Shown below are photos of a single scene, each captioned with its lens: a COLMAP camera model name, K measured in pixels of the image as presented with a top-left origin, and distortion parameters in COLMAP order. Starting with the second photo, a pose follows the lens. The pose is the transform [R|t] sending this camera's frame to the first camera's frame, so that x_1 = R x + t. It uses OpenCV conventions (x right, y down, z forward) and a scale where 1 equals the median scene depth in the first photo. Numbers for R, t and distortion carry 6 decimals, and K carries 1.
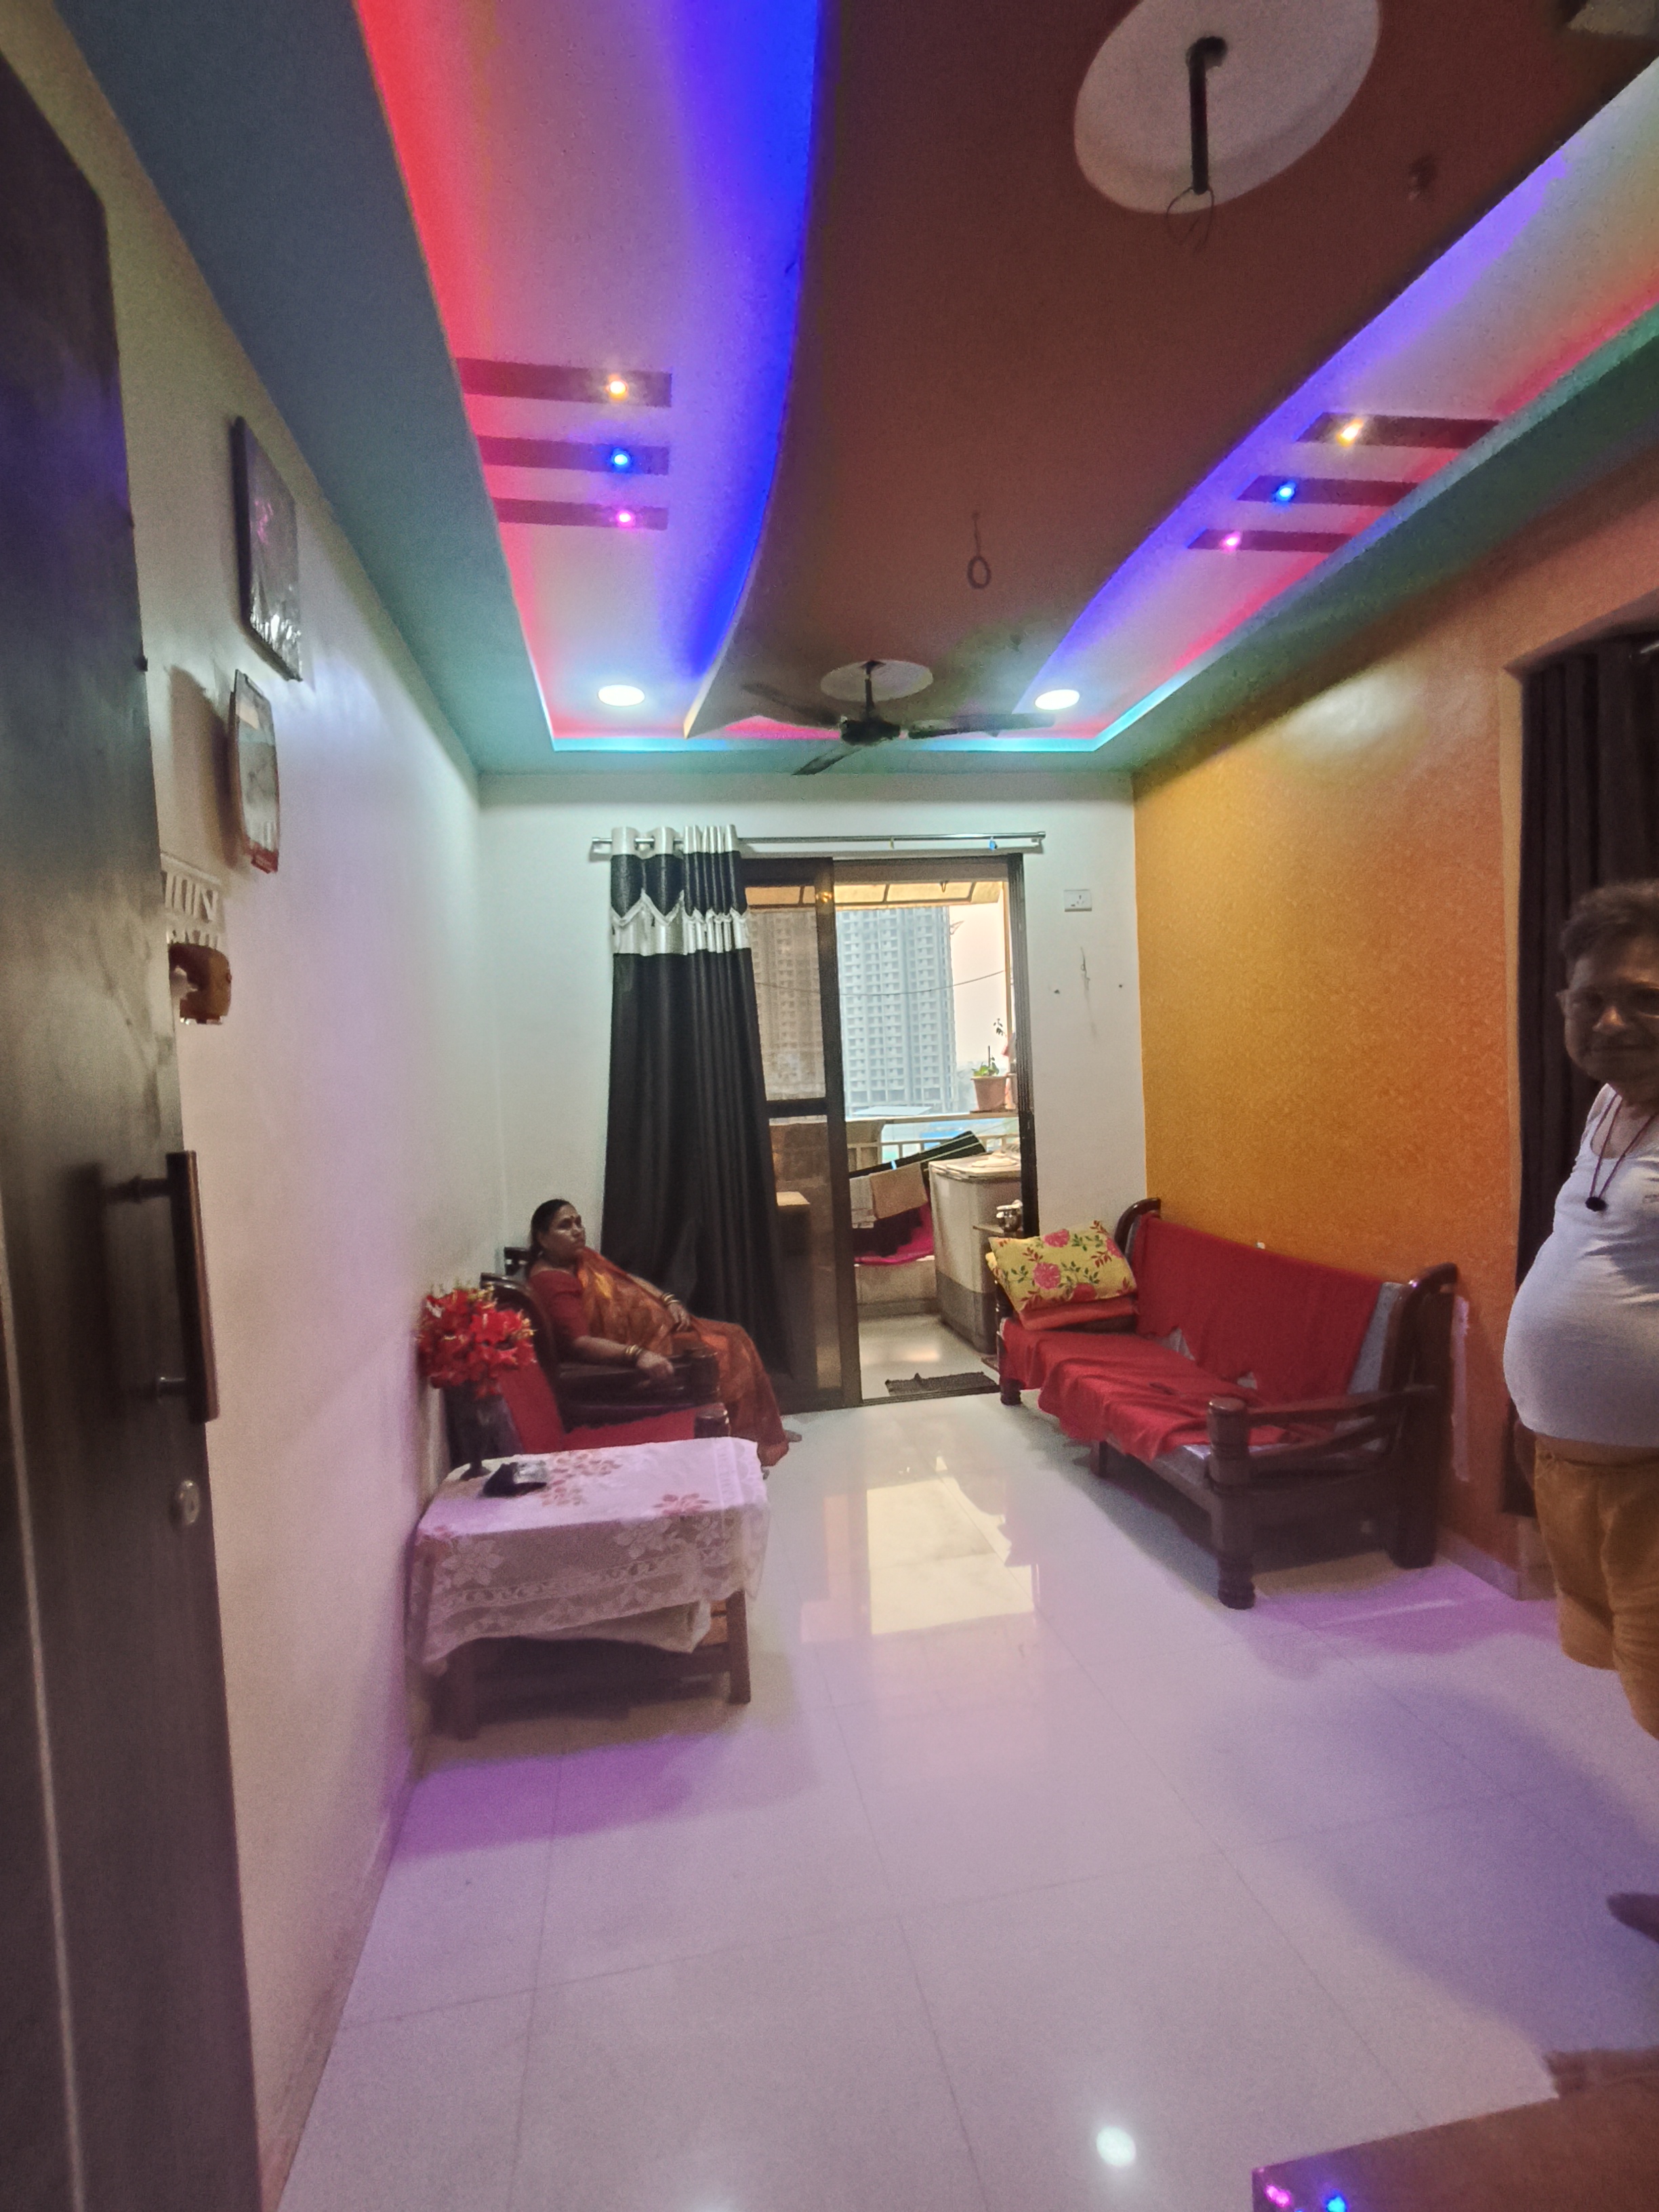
lens RADIAL K [[1041.7, 0, 830.1], [0, 1041.7, 1110.0], [0, 0, 1]] dist [0.004919, 0.001249]
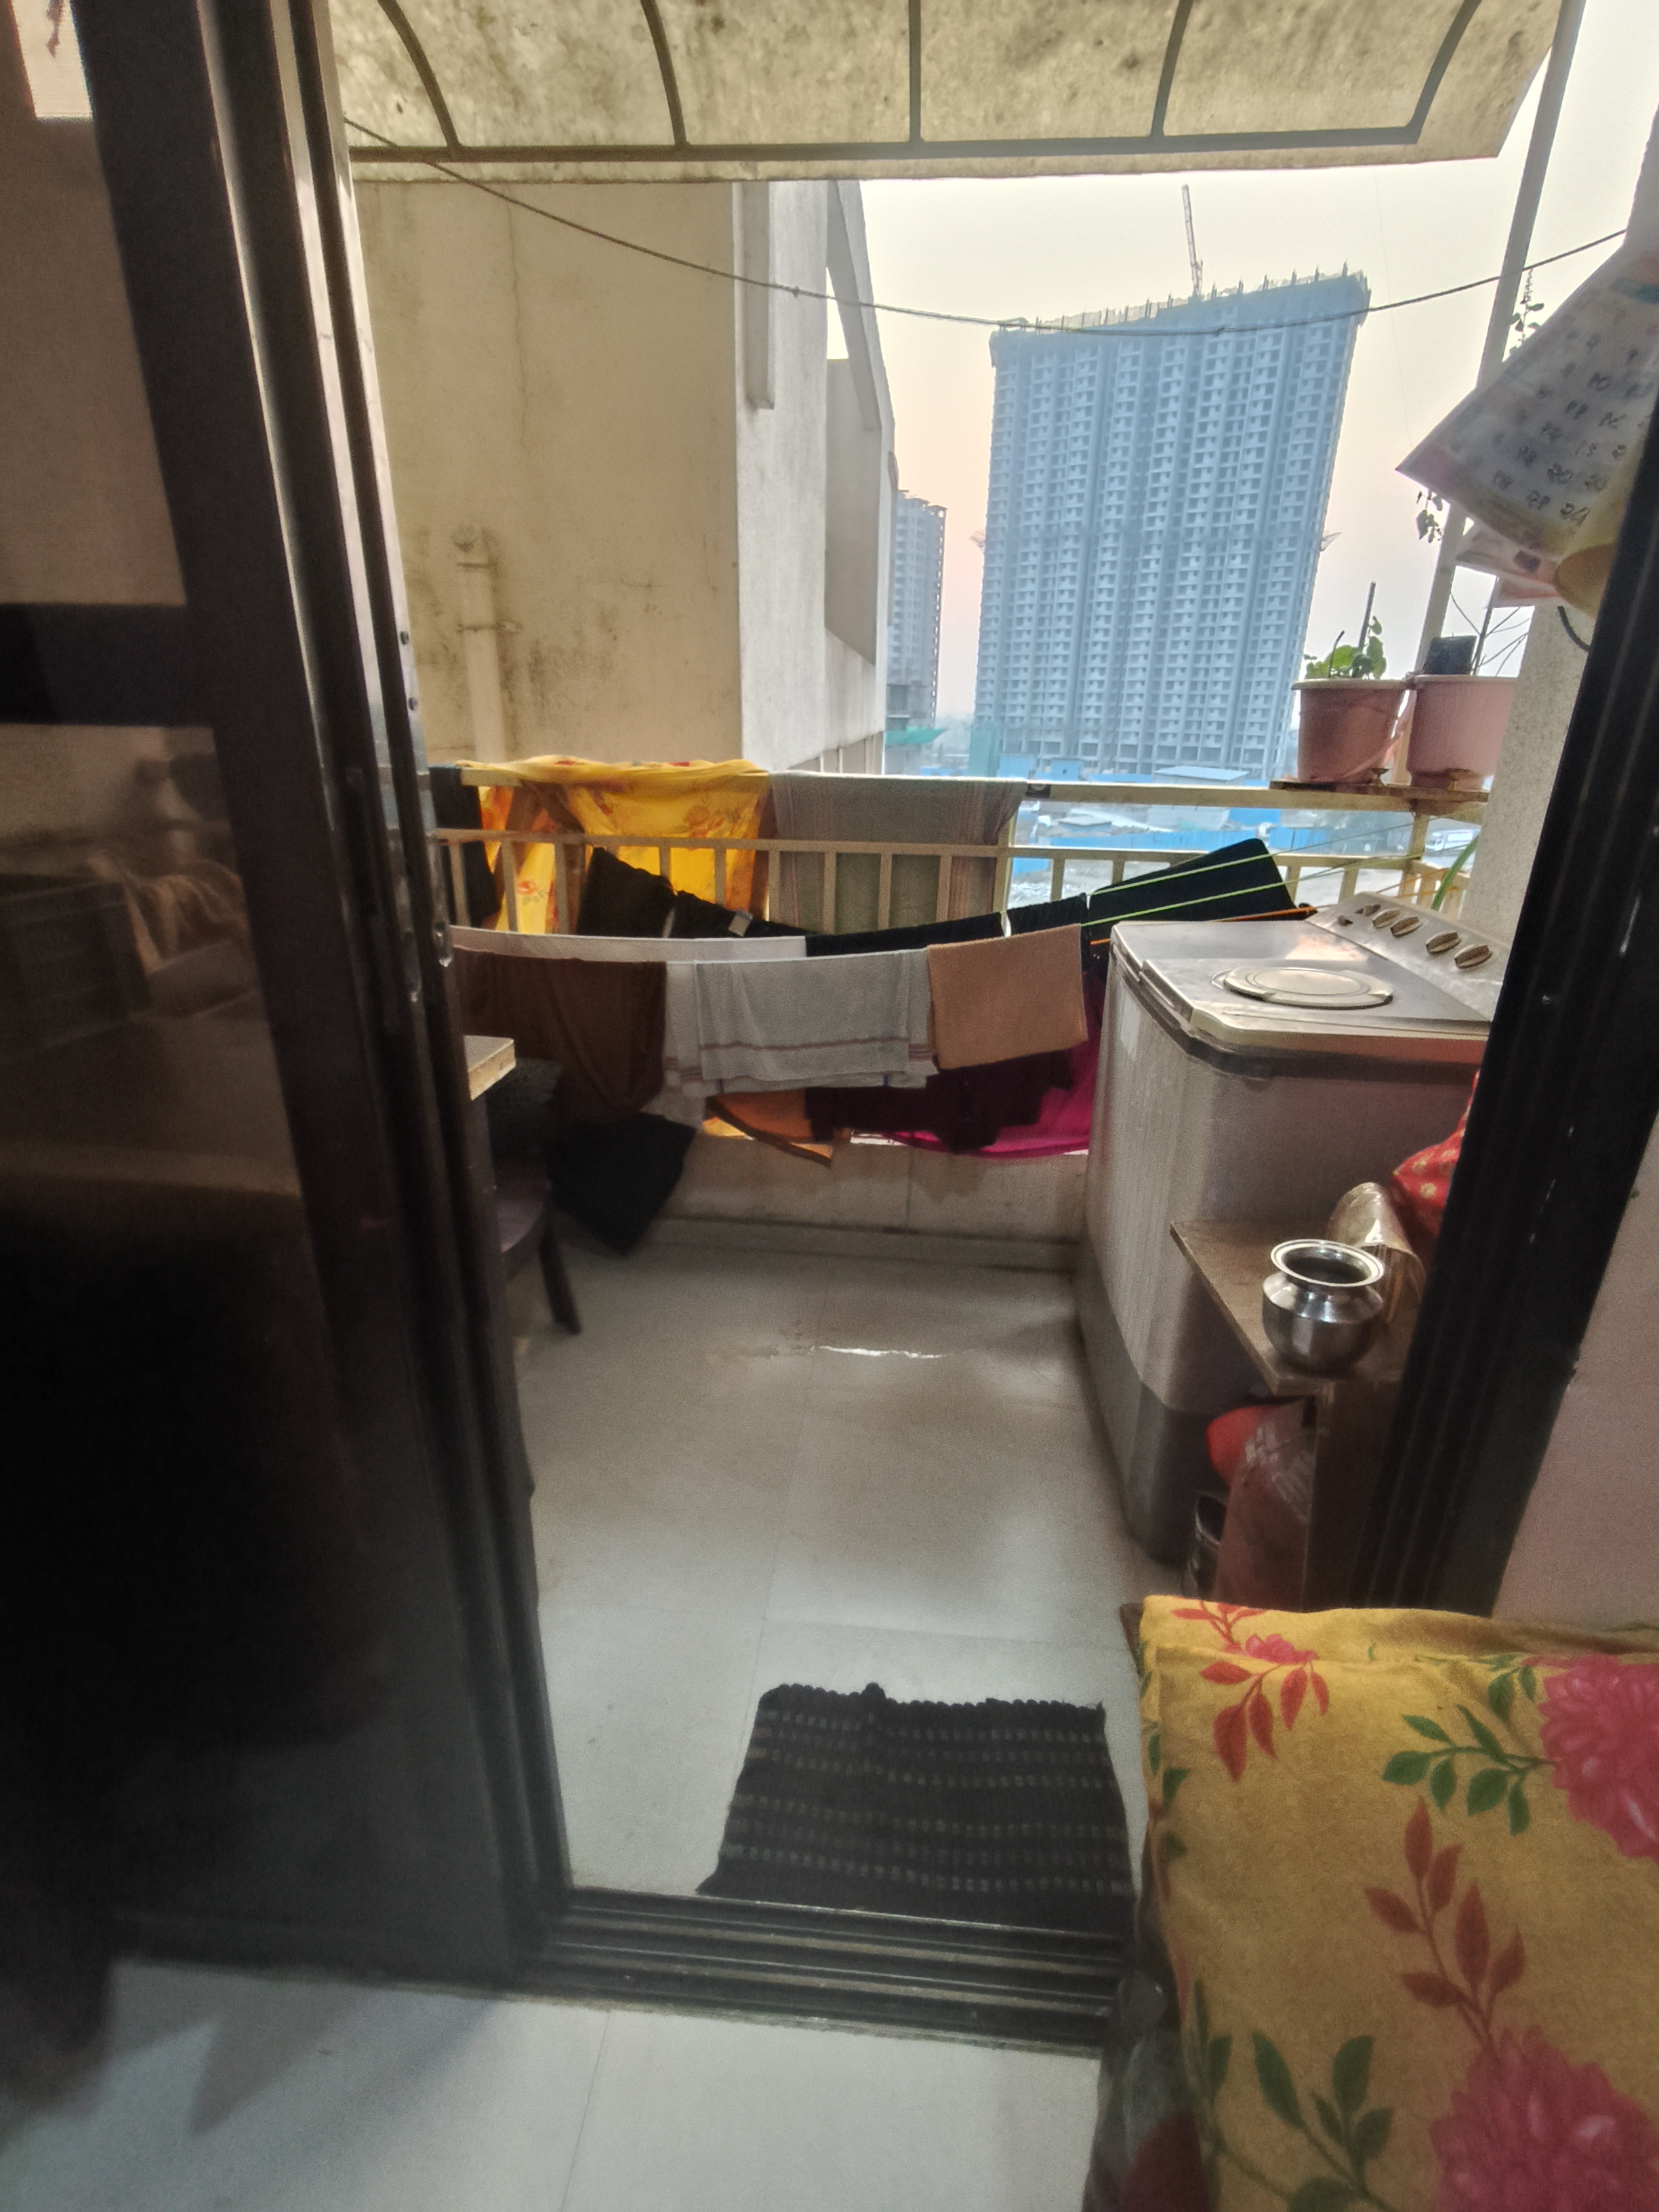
lens RADIAL K [[1041.7, 0, 858.6], [0, 1041.7, 1143.0], [0, 0, 1]] dist [0.004919, 0.001249]
pose [[0.967428, 0.157408, -0.198257, 0.089693], [-0.078261, 0.930777, 0.357112, -0.000286], [0.240746, -0.329965, 0.912779, 0.611213]]
